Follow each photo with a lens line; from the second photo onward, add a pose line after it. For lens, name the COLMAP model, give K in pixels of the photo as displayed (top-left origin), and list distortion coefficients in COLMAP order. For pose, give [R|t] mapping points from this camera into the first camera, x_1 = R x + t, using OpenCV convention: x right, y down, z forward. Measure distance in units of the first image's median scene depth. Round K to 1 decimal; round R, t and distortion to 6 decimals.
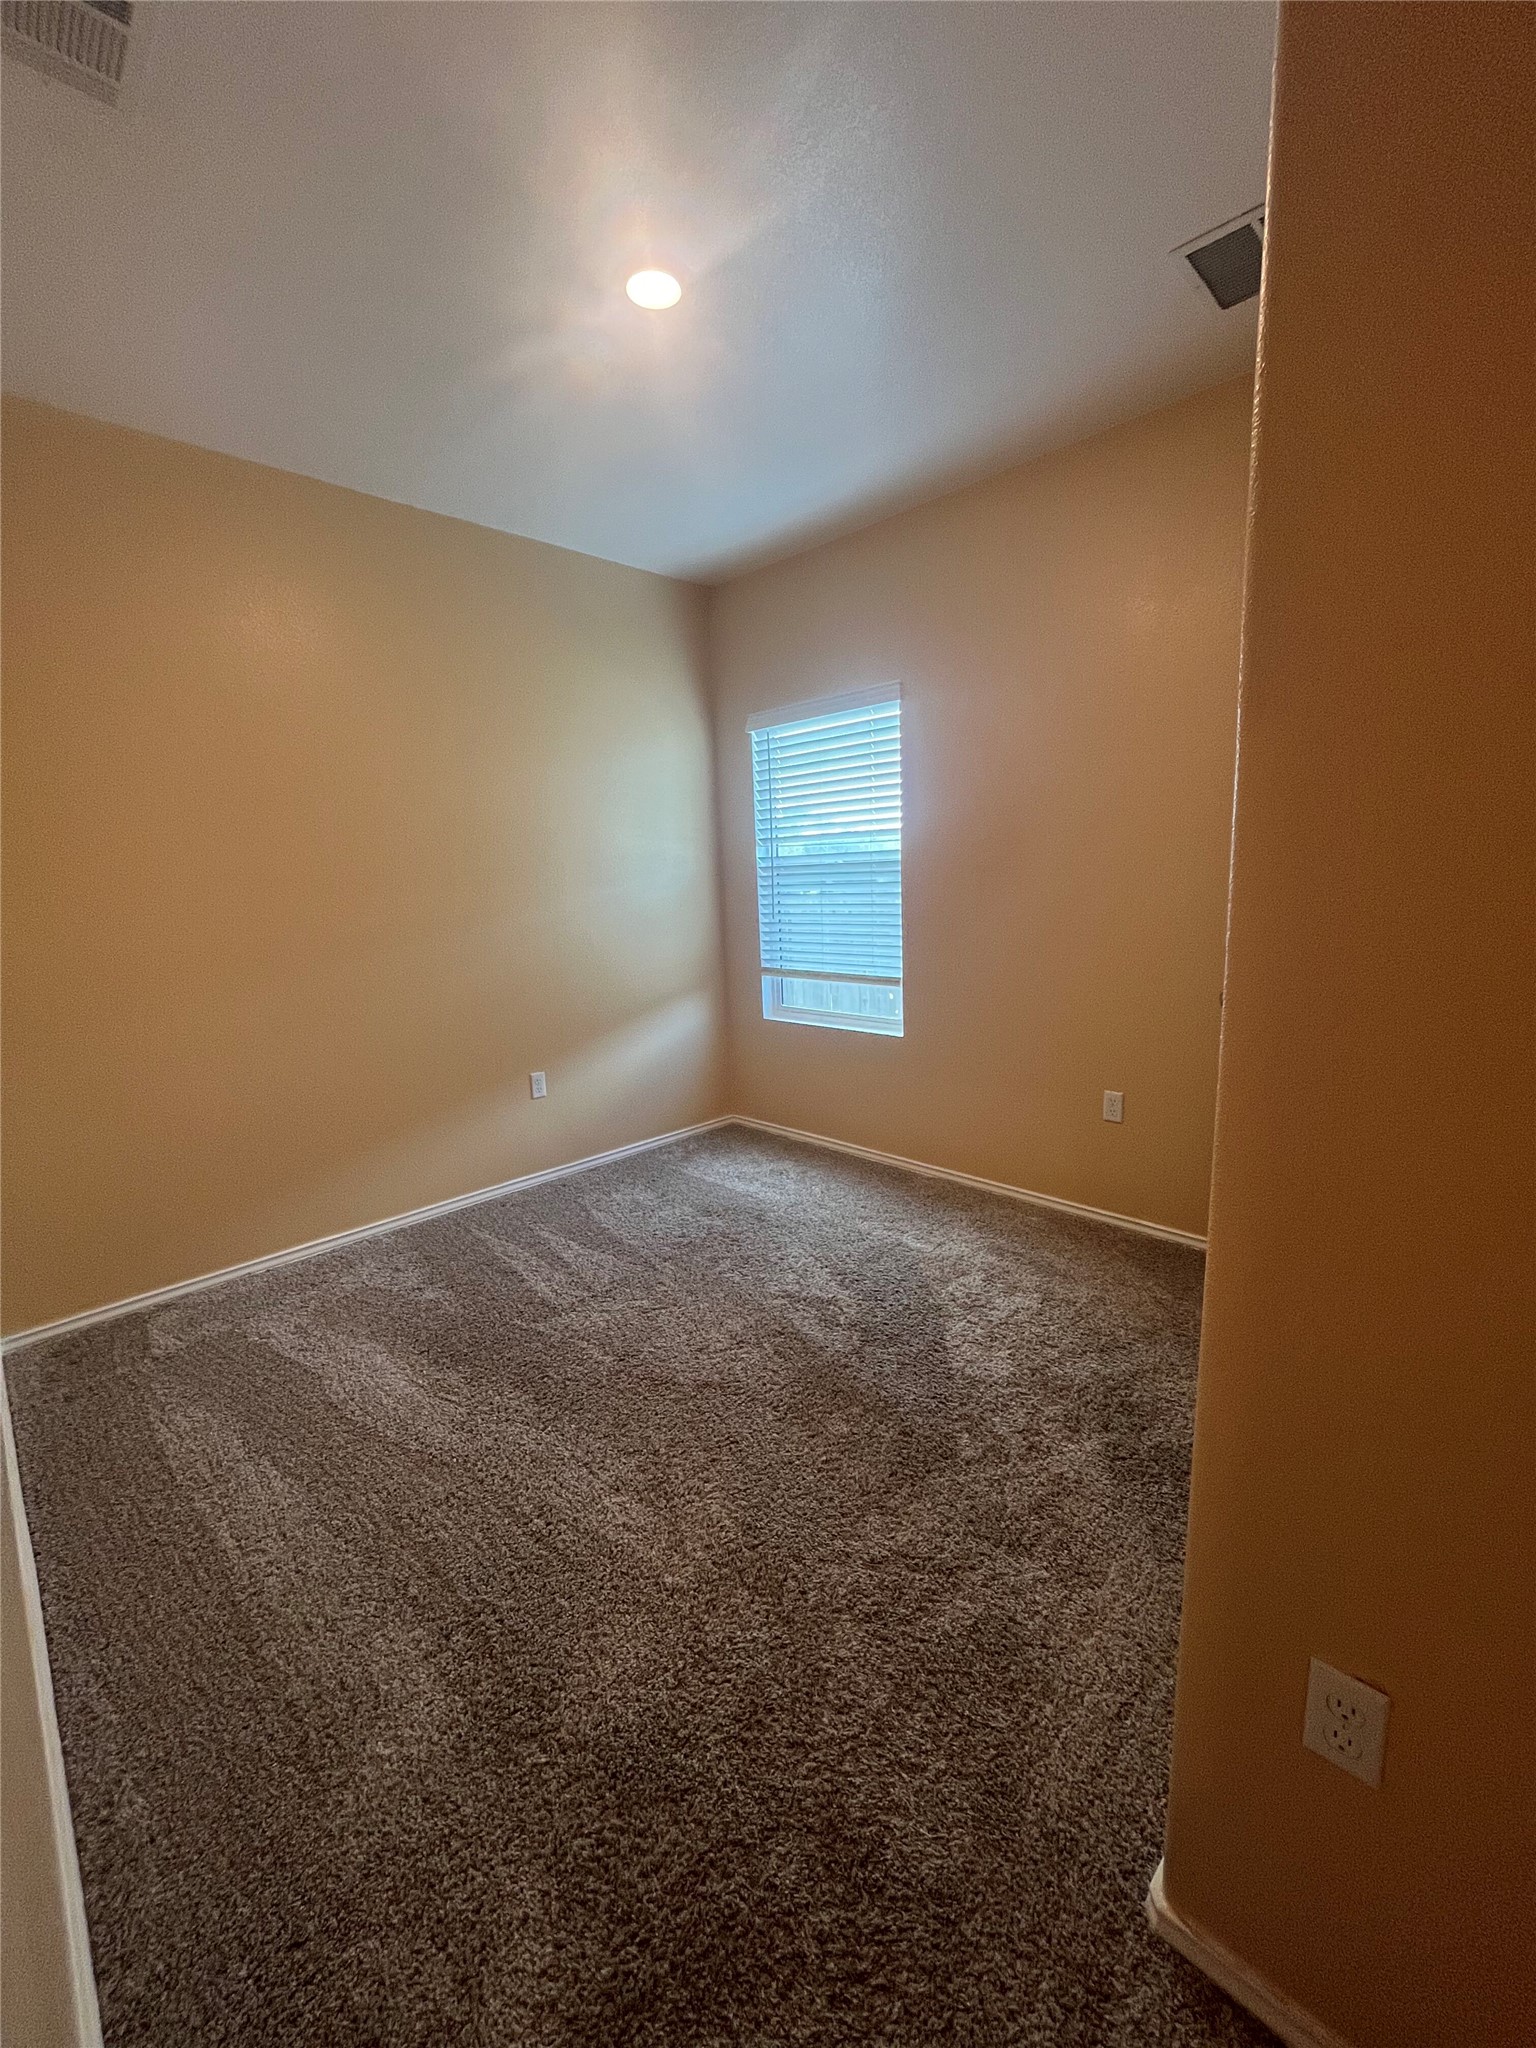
lens RADIAL K [[827.8, 0, 766.5], [0, 827.8, 1025.2], [0, 0, 1]] dist [-0.002246, 0.000008]
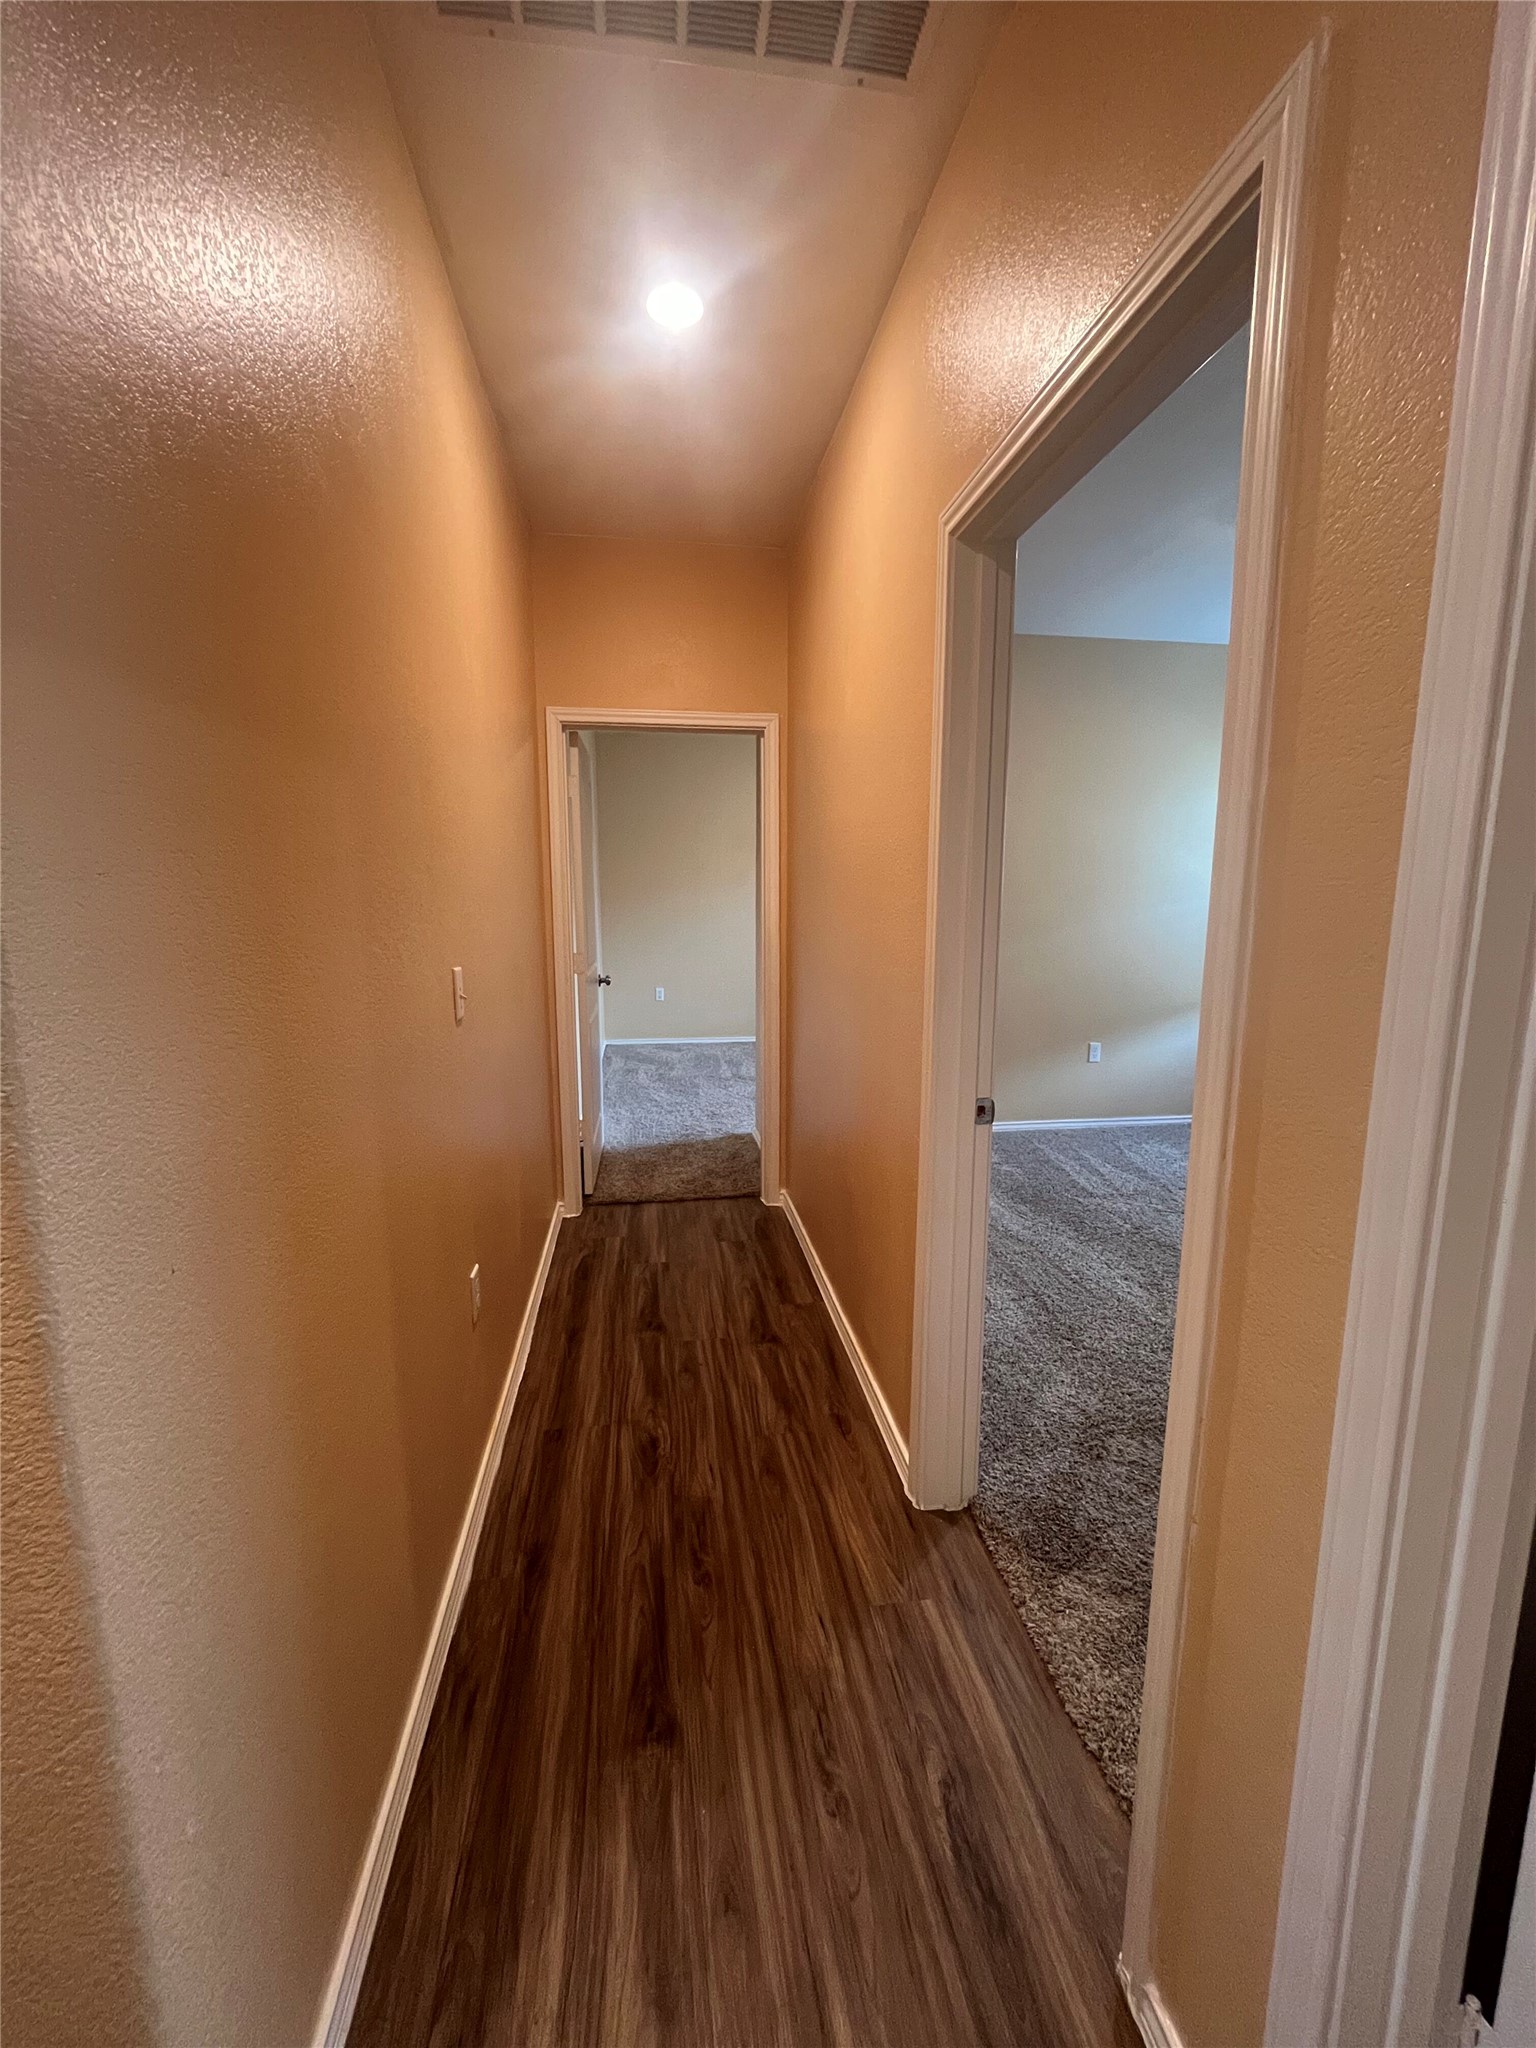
lens RADIAL K [[827.8, 0, 770.8], [0, 827.8, 1018.1], [0, 0, 1]] dist [-0.002246, 0.000008]
pose [[0.804268, 0.121346, -0.581745, 0.085156], [-0.136676, 0.990459, 0.017643, 0.080249], [0.578336, 0.065320, 0.813180, -0.456243]]
